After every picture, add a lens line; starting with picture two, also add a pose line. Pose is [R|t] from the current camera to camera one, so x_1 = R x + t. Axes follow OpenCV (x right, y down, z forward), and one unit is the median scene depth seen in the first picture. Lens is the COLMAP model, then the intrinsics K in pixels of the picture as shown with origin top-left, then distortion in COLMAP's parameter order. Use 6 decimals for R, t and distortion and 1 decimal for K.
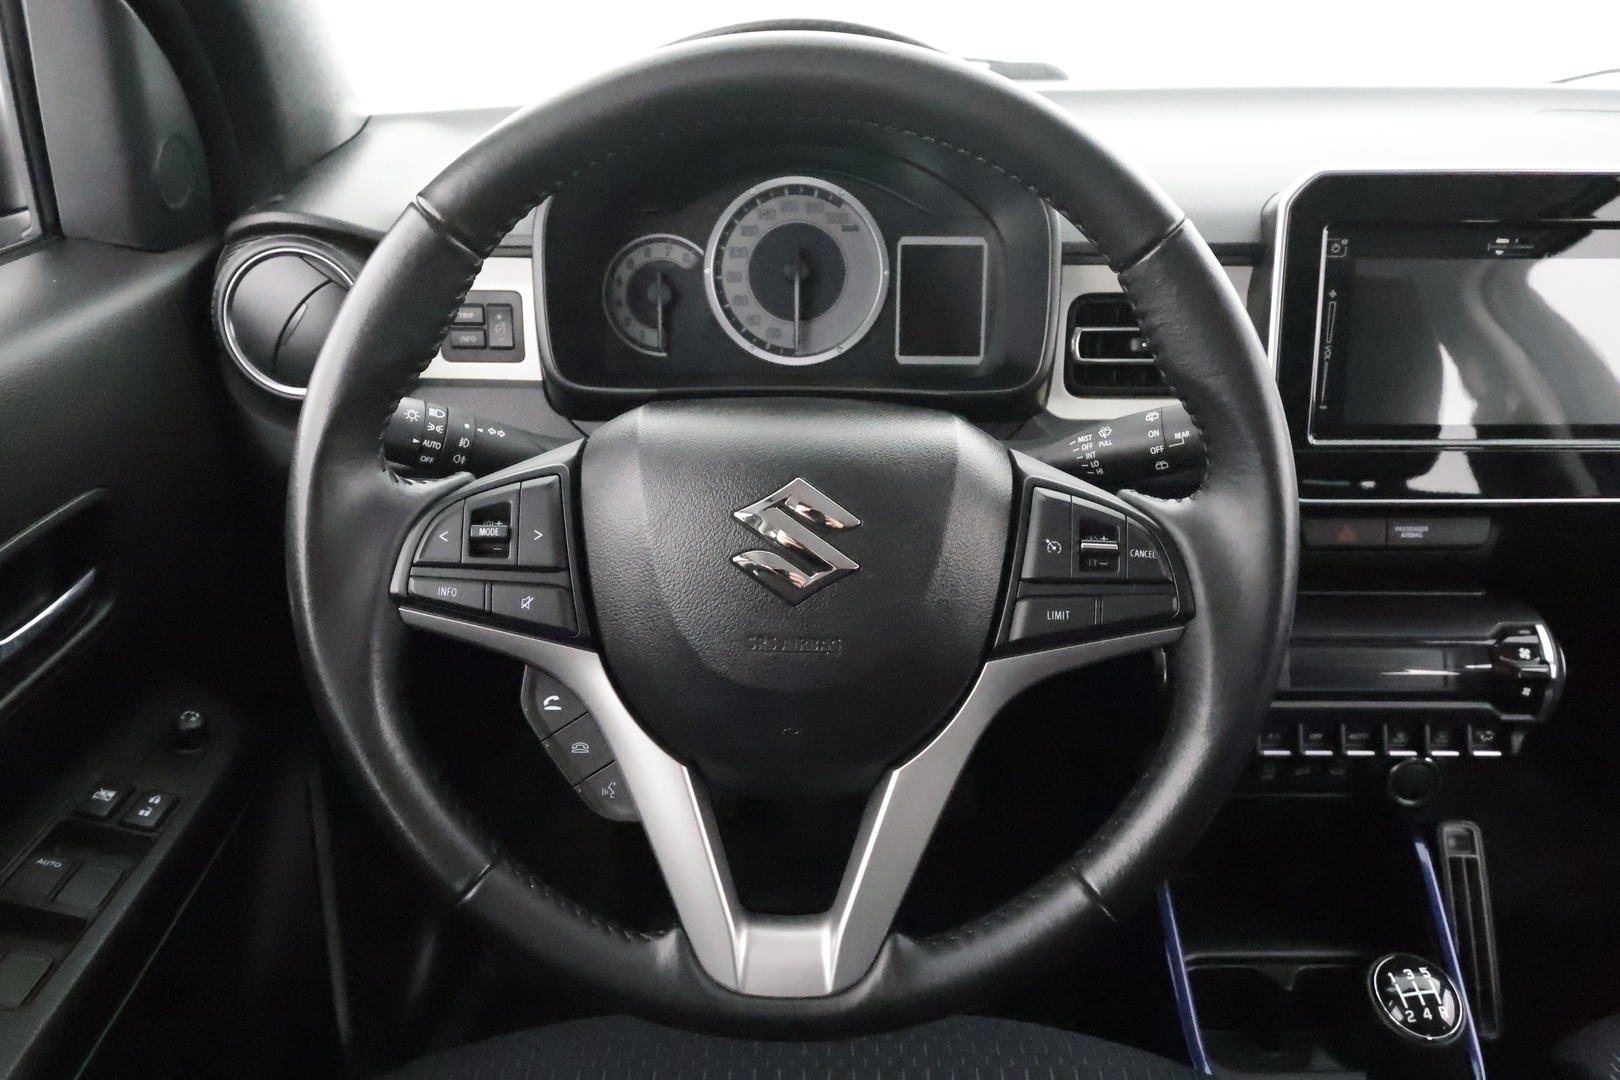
lens RADIAL K [[1114.5, 0, 804.1], [0, 1114.5, 539.9], [0, 0, 1]] dist [0.001483, 0.001854]
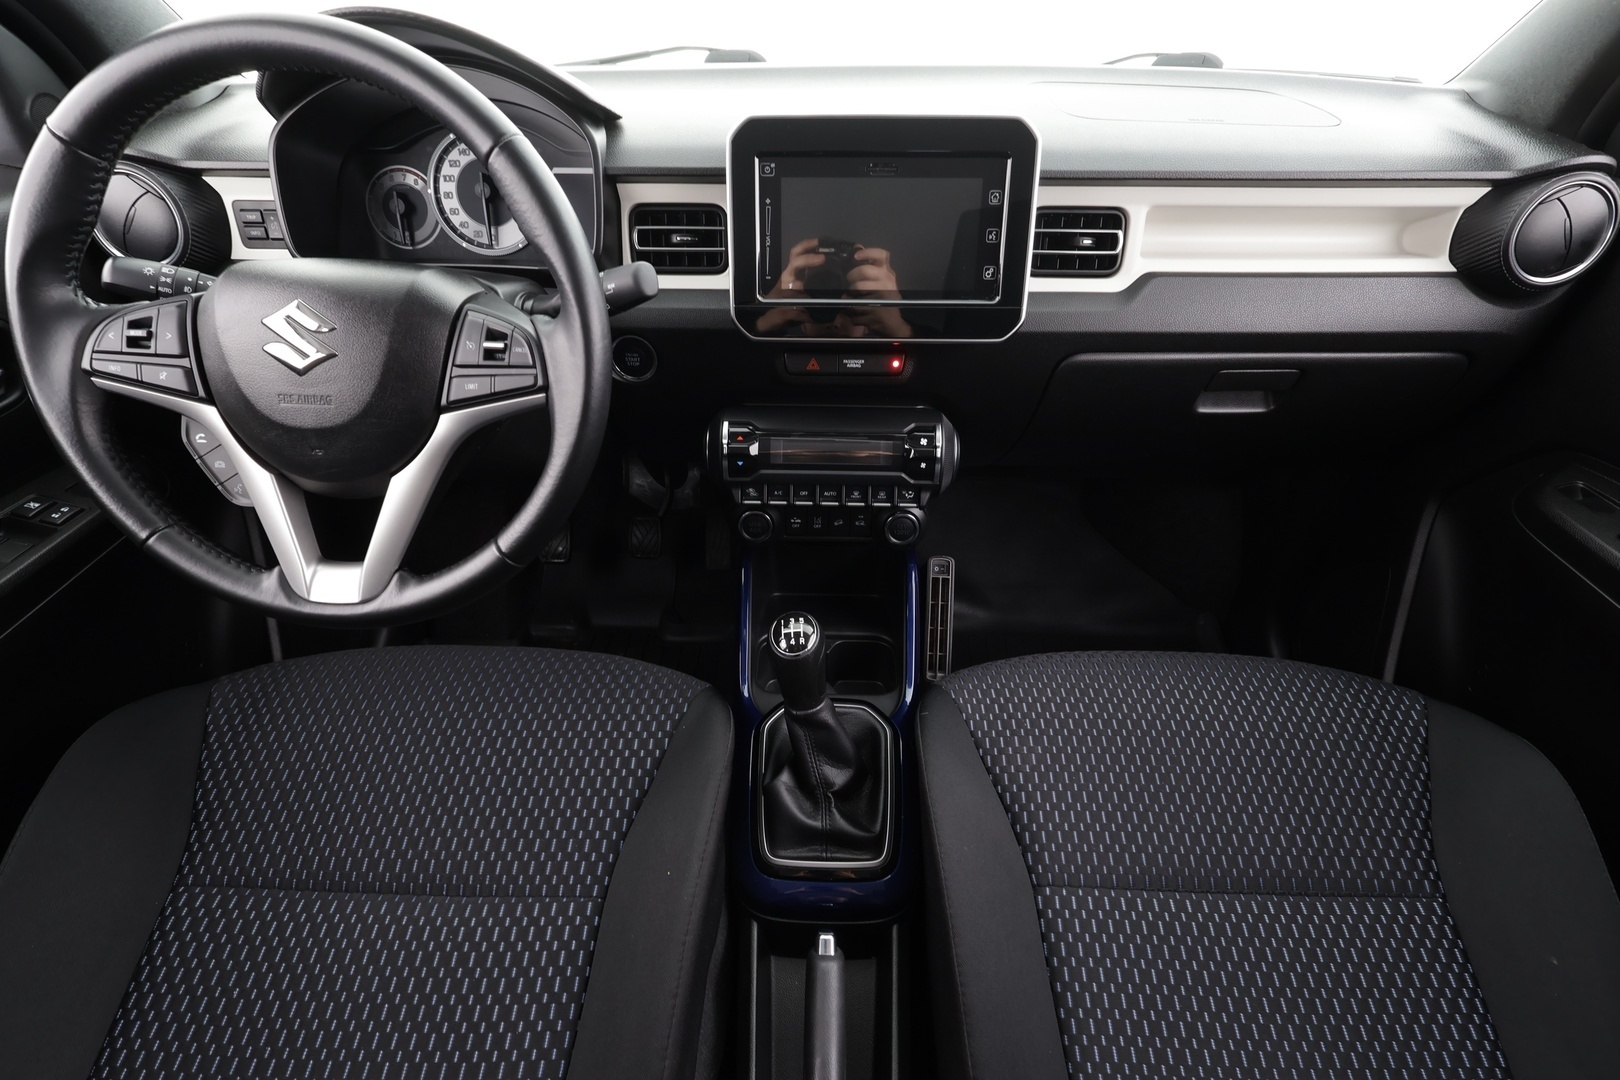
lens RADIAL K [[764.6, 0, 810.0], [0, 764.6, 540.0], [0, 0, 1]] dist [0.000028, 0.000501]
pose [[0.999415, 0.015708, -0.030385, 0.761979], [-0.010936, 0.988428, 0.151295, 0.113314], [0.032410, -0.150874, 0.988022, -0.168061]]
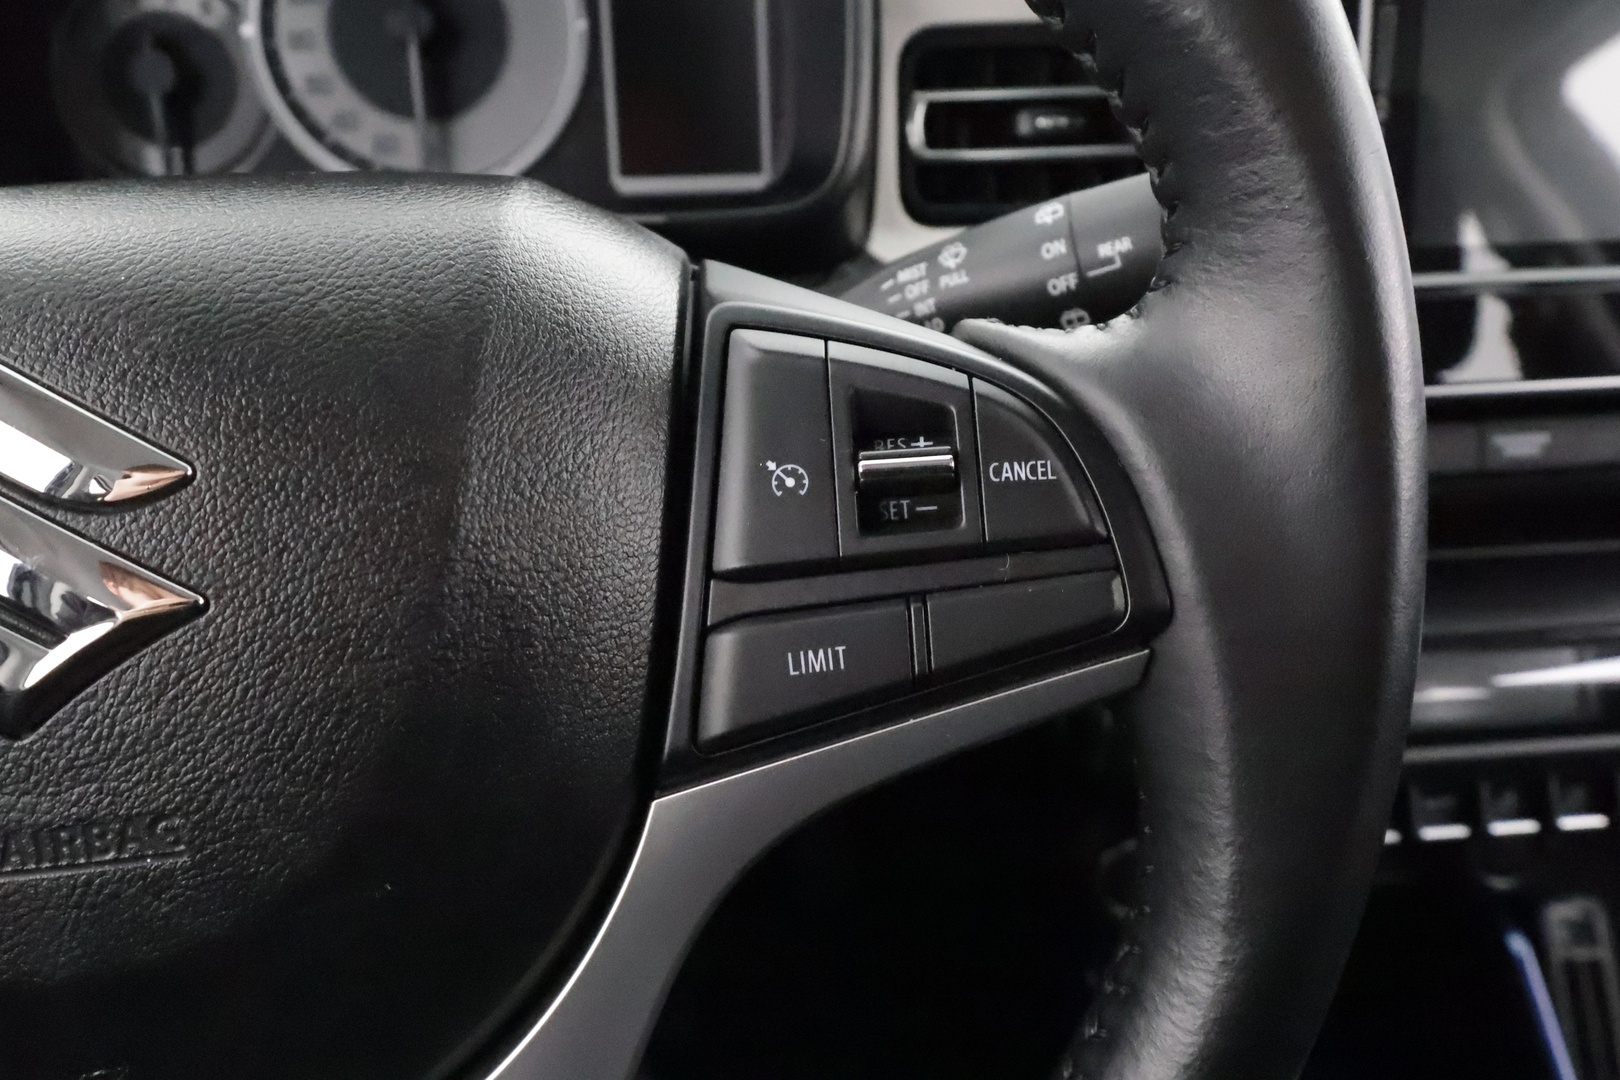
lens RADIAL K [[1293.1, 0, 810.0], [0, 1293.1, 540.0], [0, 0, 1]] dist [0.001388, 0.001705]
pose [[0.991156, -0.113993, 0.067943, 0.195290], [0.111766, 0.993092, 0.035732, 0.011569], [-0.071547, -0.027822, 0.997049, 0.553925]]
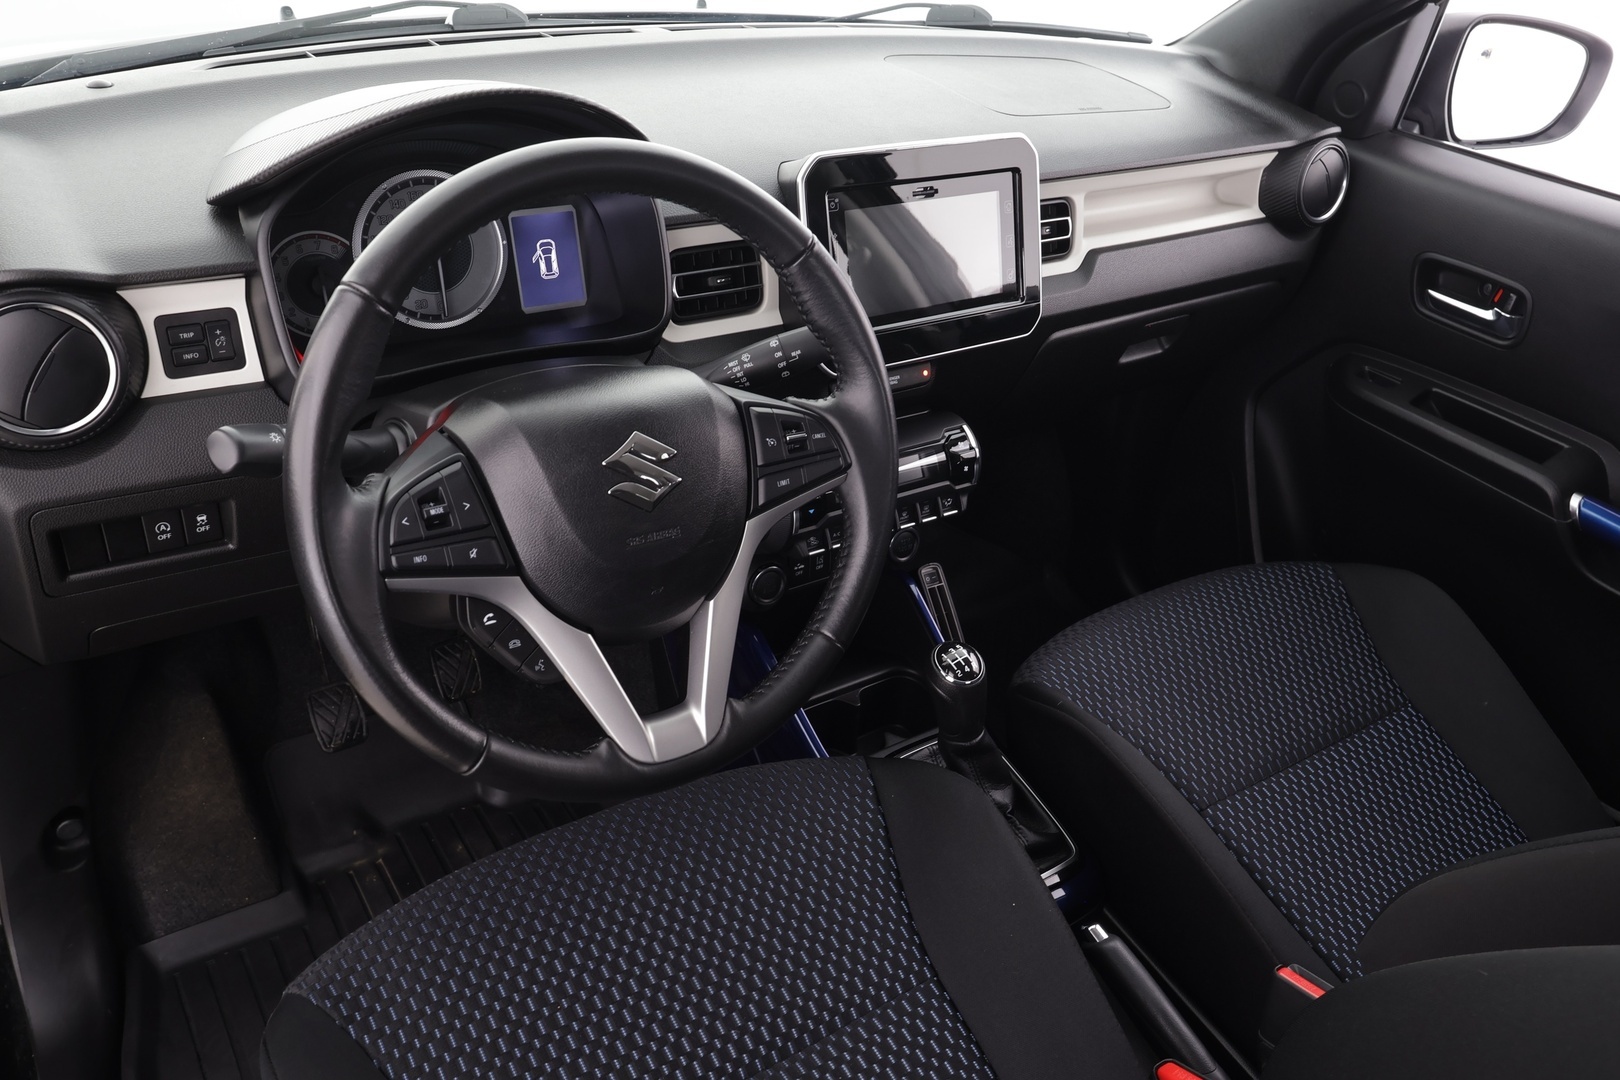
lens RADIAL K [[1271.9, 0, 810.0], [0, 1271.9, 540.0], [0, 0, 1]] dist [0.005037, -0.000192]
pose [[0.826466, -0.236858, 0.510737, -0.697300], [0.176182, 0.970438, 0.164954, -0.148603], [-0.534709, -0.046347, 0.843764, -0.589360]]
